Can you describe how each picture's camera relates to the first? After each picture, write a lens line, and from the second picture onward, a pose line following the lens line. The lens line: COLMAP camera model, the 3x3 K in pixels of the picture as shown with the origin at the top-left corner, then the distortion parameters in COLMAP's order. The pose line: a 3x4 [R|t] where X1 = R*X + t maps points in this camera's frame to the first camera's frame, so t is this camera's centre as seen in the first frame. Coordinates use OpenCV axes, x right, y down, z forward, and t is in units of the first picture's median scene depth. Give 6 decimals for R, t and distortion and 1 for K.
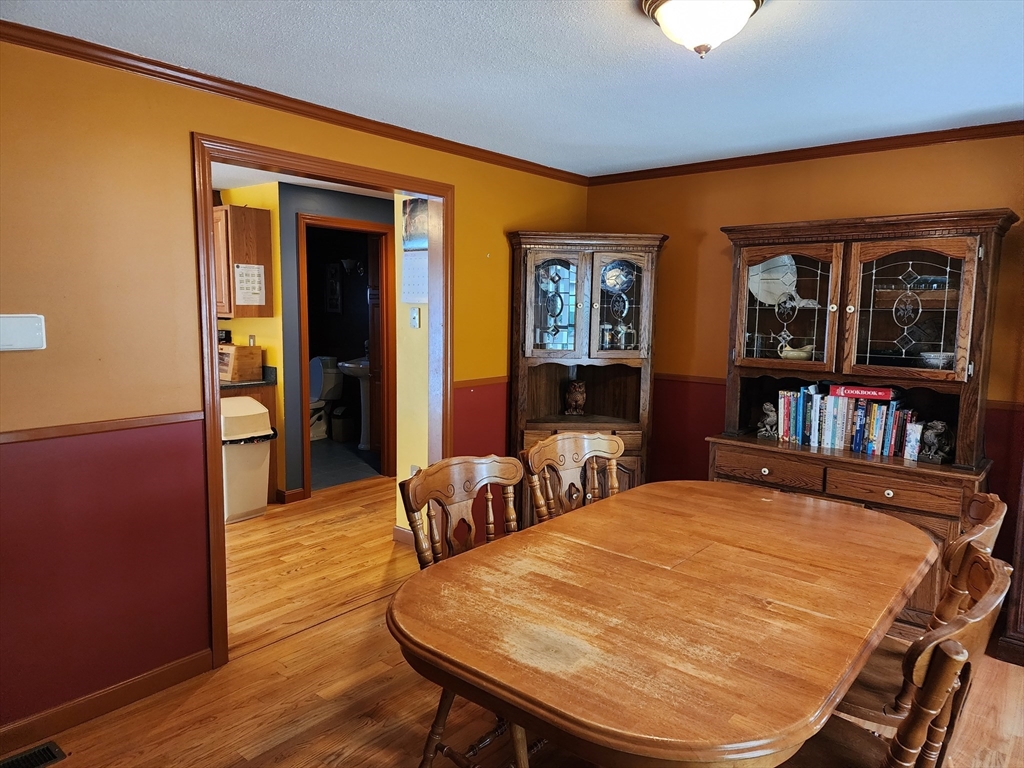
lens RADIAL K [[678.9, 0, 512.0], [0, 678.9, 384.0], [0, 0, 1]] dist [0.072268, -0.069493]
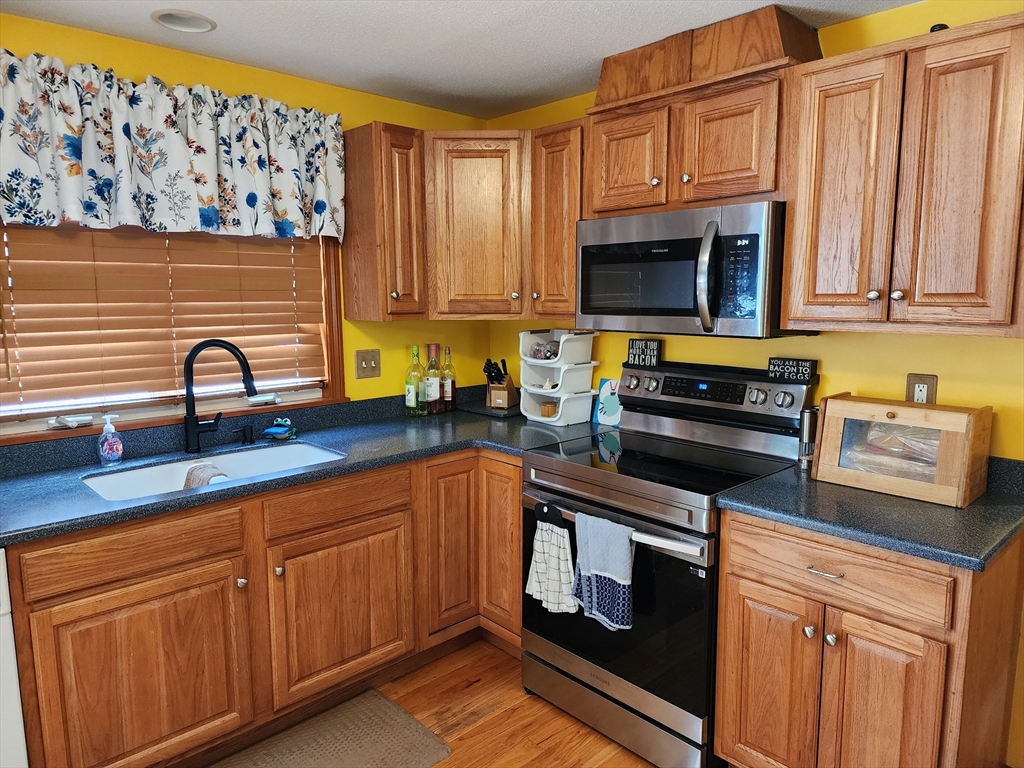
lens RADIAL K [[678.9, 0, 512.0], [0, 678.9, 384.0], [0, 0, 1]] dist [0.072268, -0.069493]
pose [[0.993136, -0.000093, -0.116962, -0.624309], [0.001984, 0.999869, 0.016049, -0.079524], [0.116945, -0.016170, 0.993007, 0.618861]]
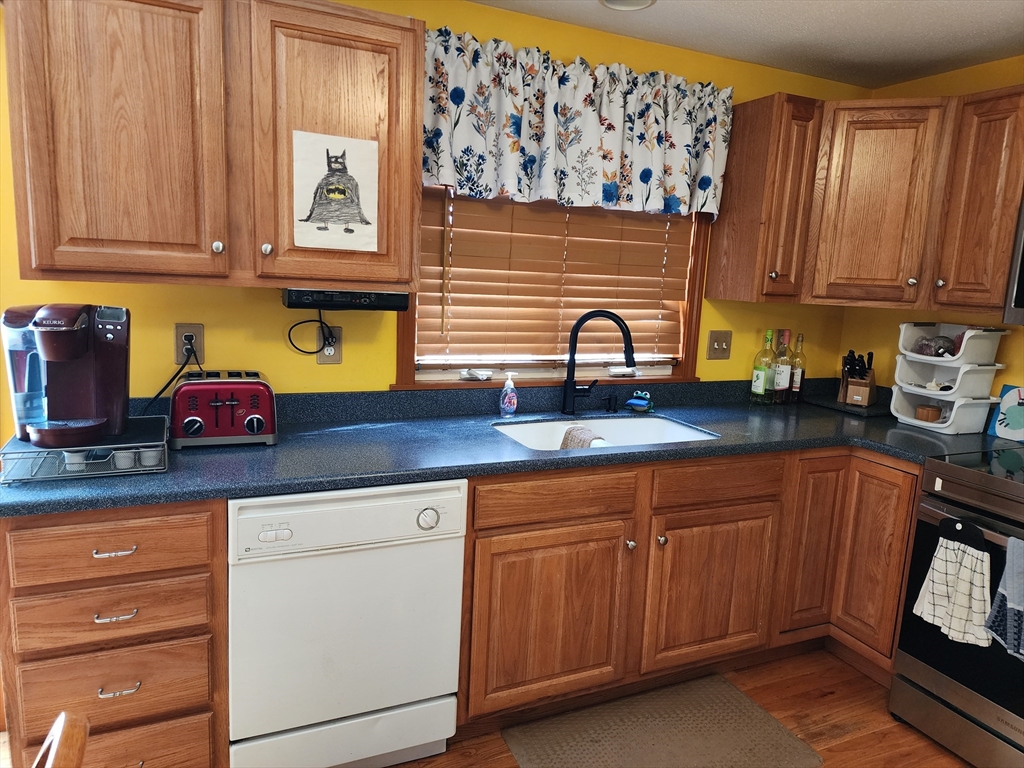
lens RADIAL K [[675.6, 0, 514.0], [0, 675.6, 380.6], [0, 0, 1]] dist [0.080622, -0.084861]
pose [[0.901783, 0.099265, -0.420636, -0.738560], [-0.087923, 0.995050, 0.046325, -0.068303], [0.423152, -0.004792, 0.906046, 0.591742]]
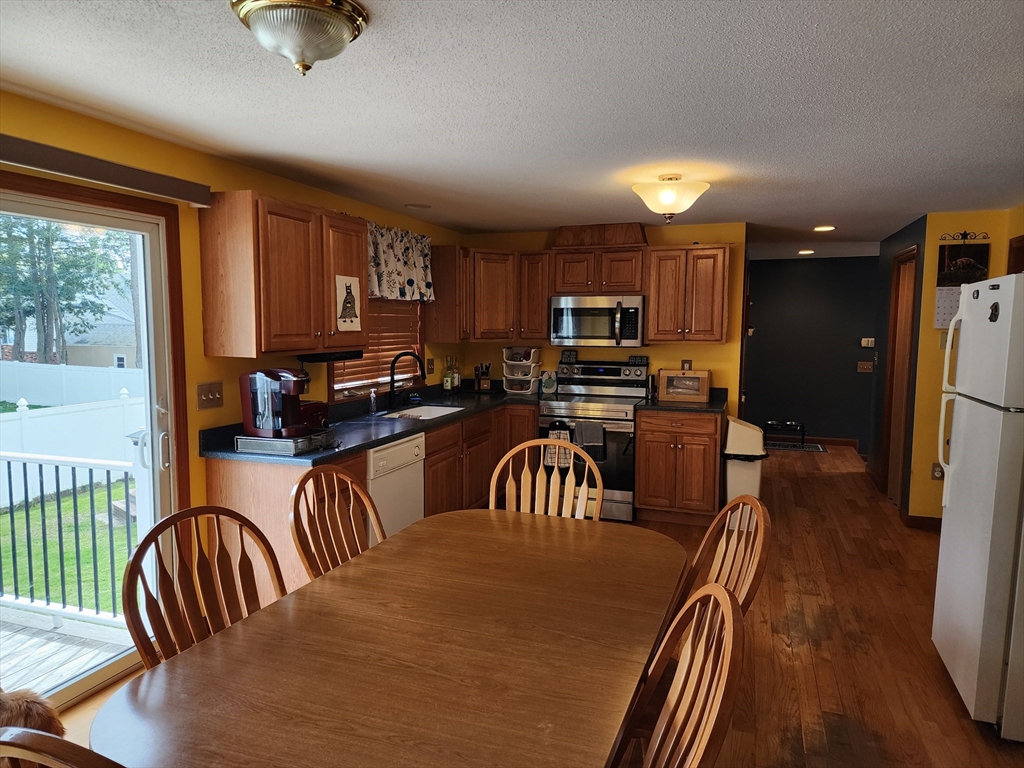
lens RADIAL K [[676.8, 0, 504.5], [0, 676.8, 389.3], [0, 0, 1]] dist [0.113576, -0.070914]
pose [[0.938230, -0.041993, 0.343456, -1.123098], [0.047587, 0.998836, -0.007872, -0.032658], [-0.342726, 0.023730, 0.939136, 0.084071]]
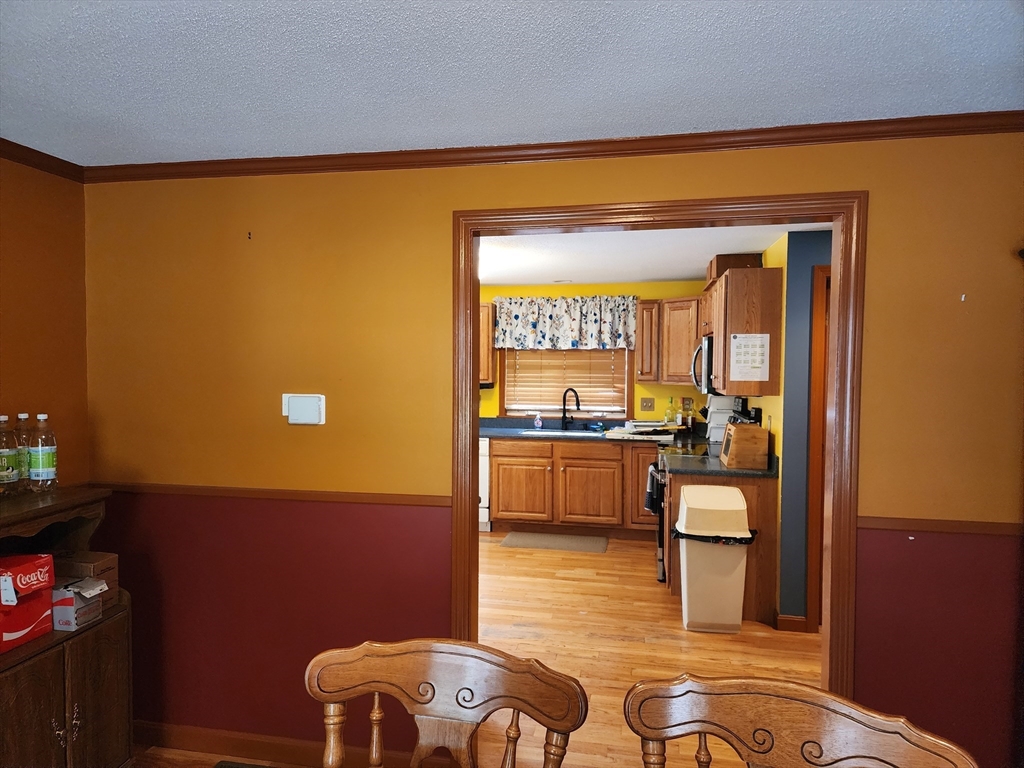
lens RADIAL K [[666.2, 0, 486.9], [0, 666.2, 389.5], [0, 0, 1]] dist [0.042135, -0.066451]
pose [[0.457379, 0.024974, -0.888921, 0.212811], [-0.103008, 0.994365, -0.025064, -0.051138], [0.883286, 0.103030, 0.457374, 0.338947]]
